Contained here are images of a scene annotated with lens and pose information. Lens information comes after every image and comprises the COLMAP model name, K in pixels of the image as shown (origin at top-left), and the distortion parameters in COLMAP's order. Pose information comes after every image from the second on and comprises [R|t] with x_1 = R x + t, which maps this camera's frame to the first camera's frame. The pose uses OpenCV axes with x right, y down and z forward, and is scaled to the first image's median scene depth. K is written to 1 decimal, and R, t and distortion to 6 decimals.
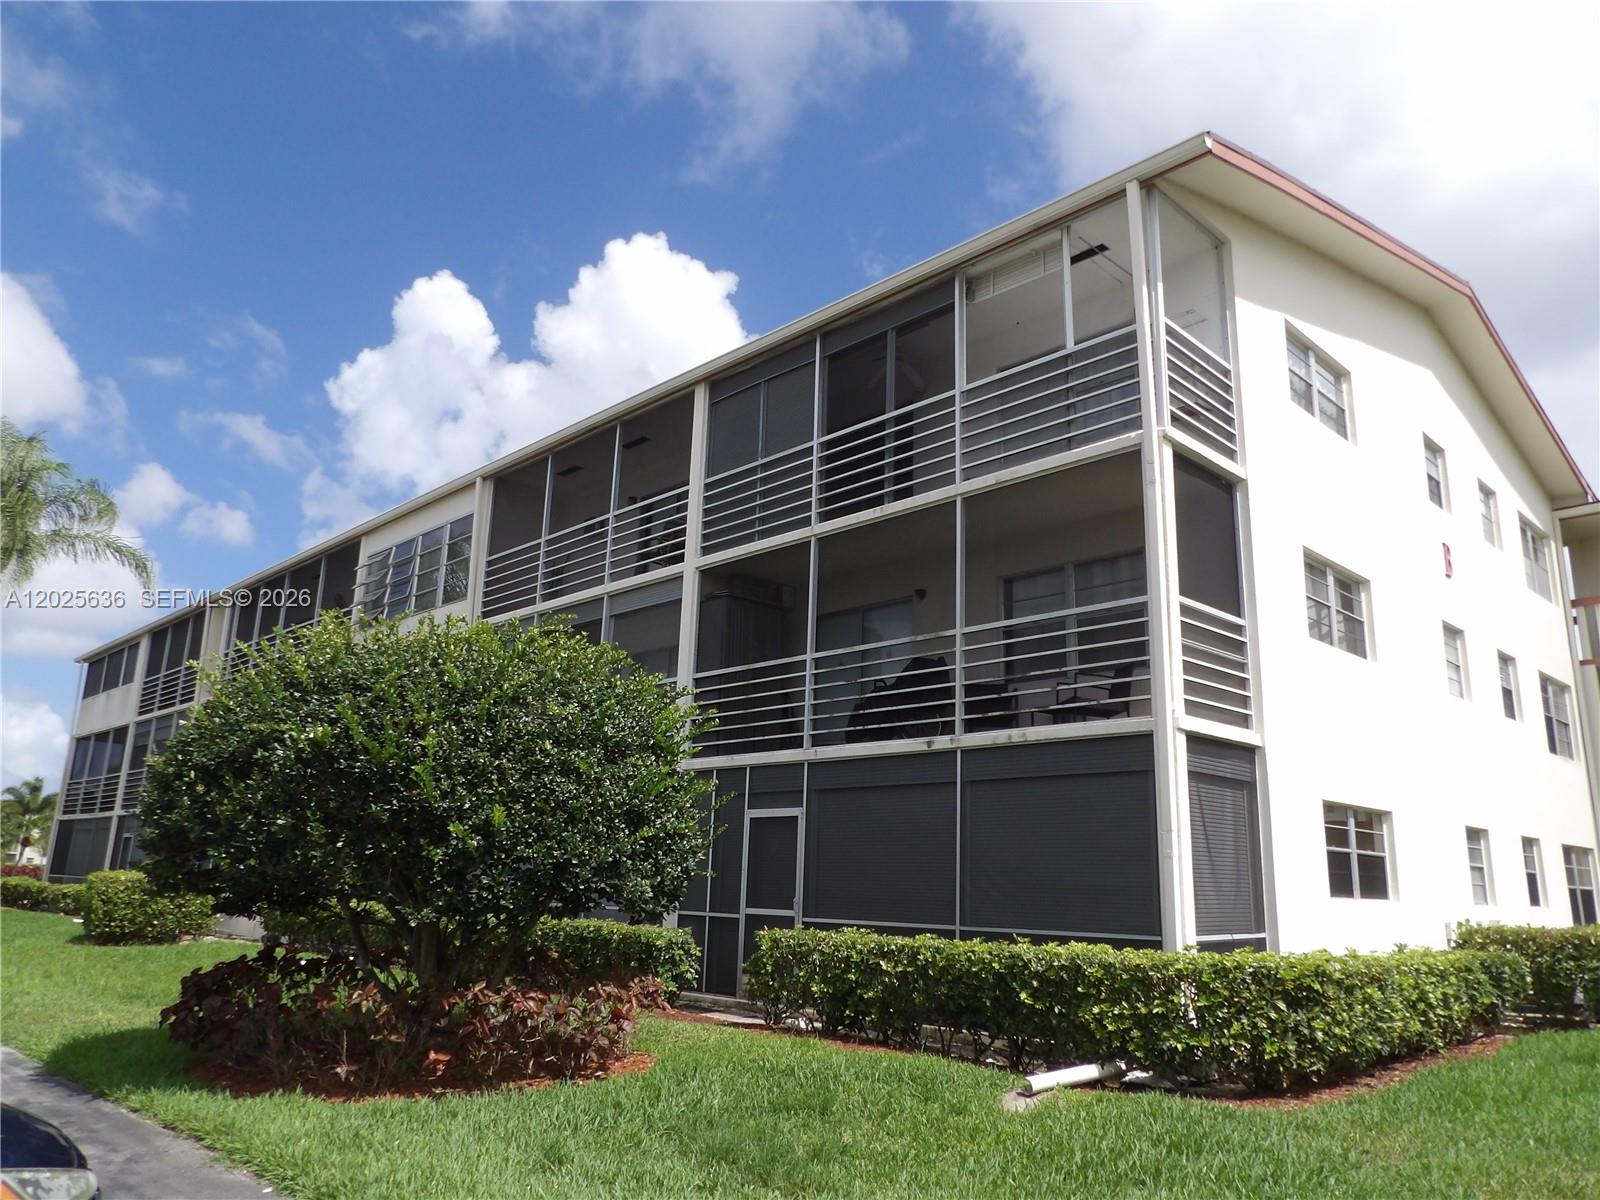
lens RADIAL K [[1151.3, 0, 805.3], [0, 1151.3, 601.6], [0, 0, 1]] dist [-0.034922, 0.047950]
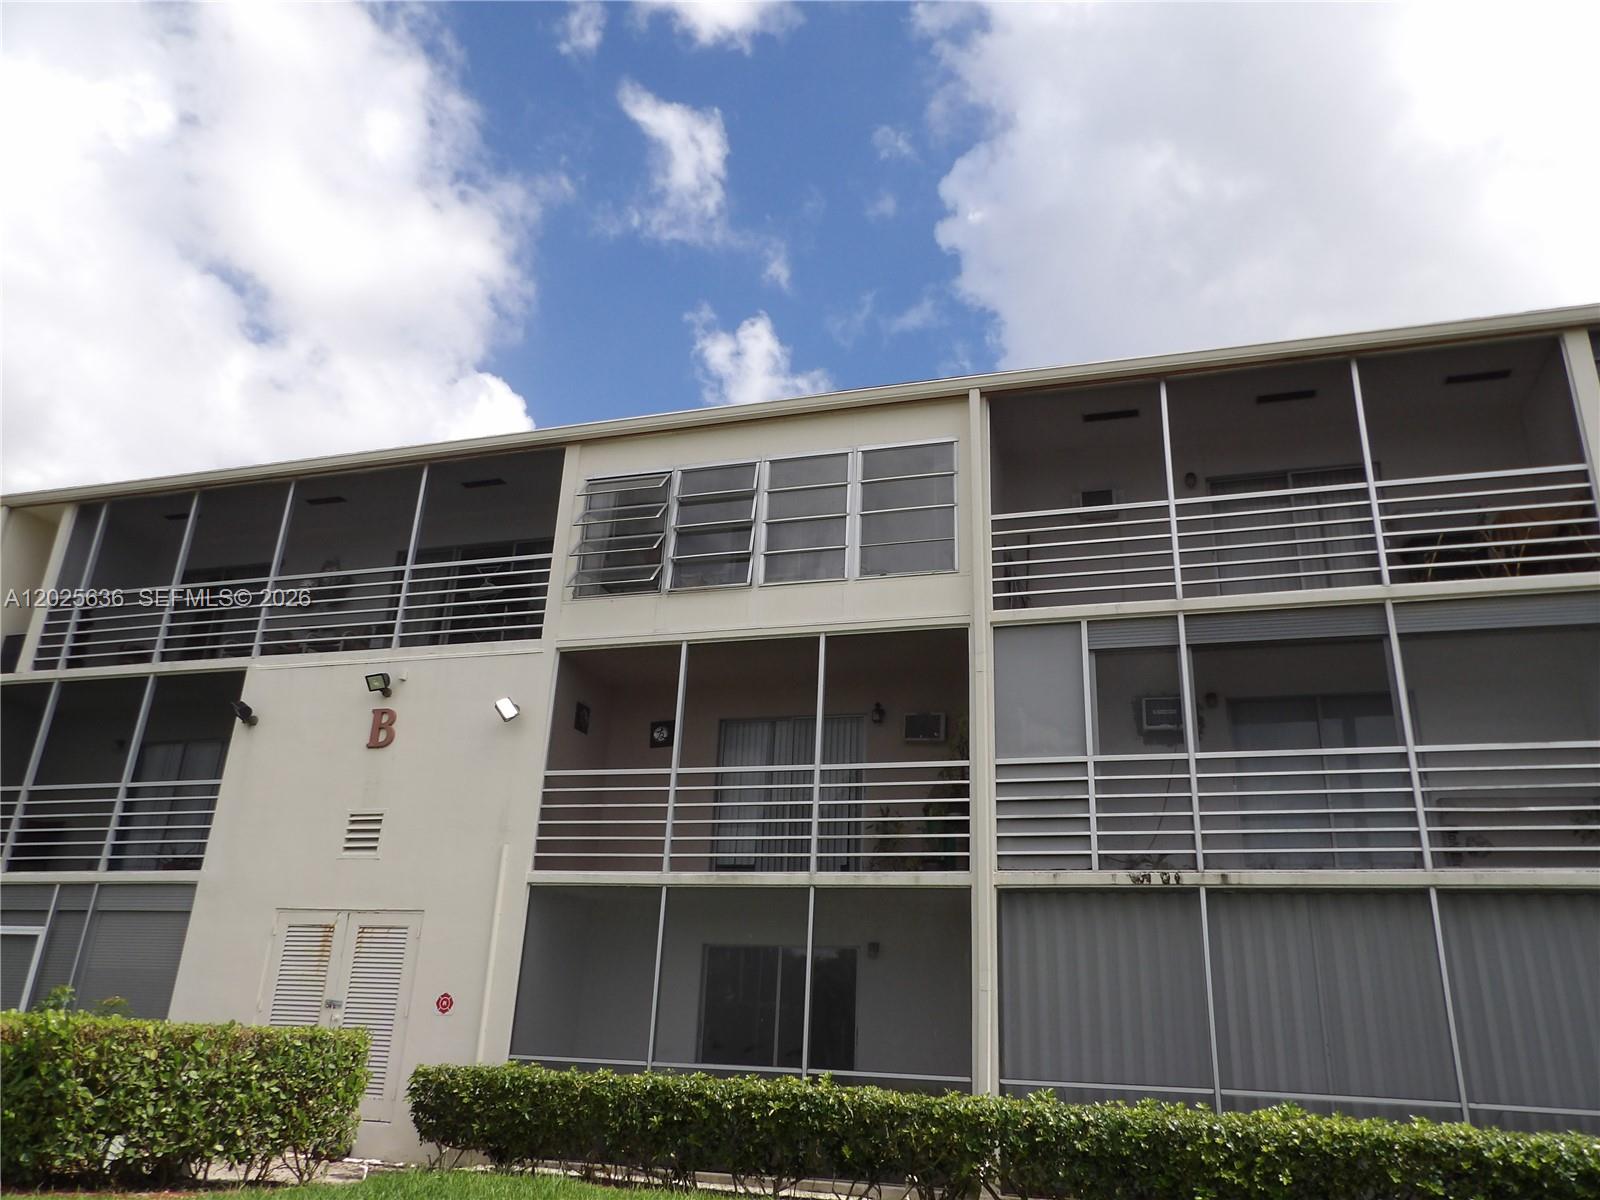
lens RADIAL K [[968.5, 0, 801.4], [0, 968.5, 754.2], [0, 0, 1]] dist [-0.025645, -0.000058]
pose [[0.851116, 0.154657, 0.501680, -0.298699], [-0.145213, 0.987692, -0.058126, 0.065659], [-0.504495, -0.023379, 0.863098, 0.300247]]
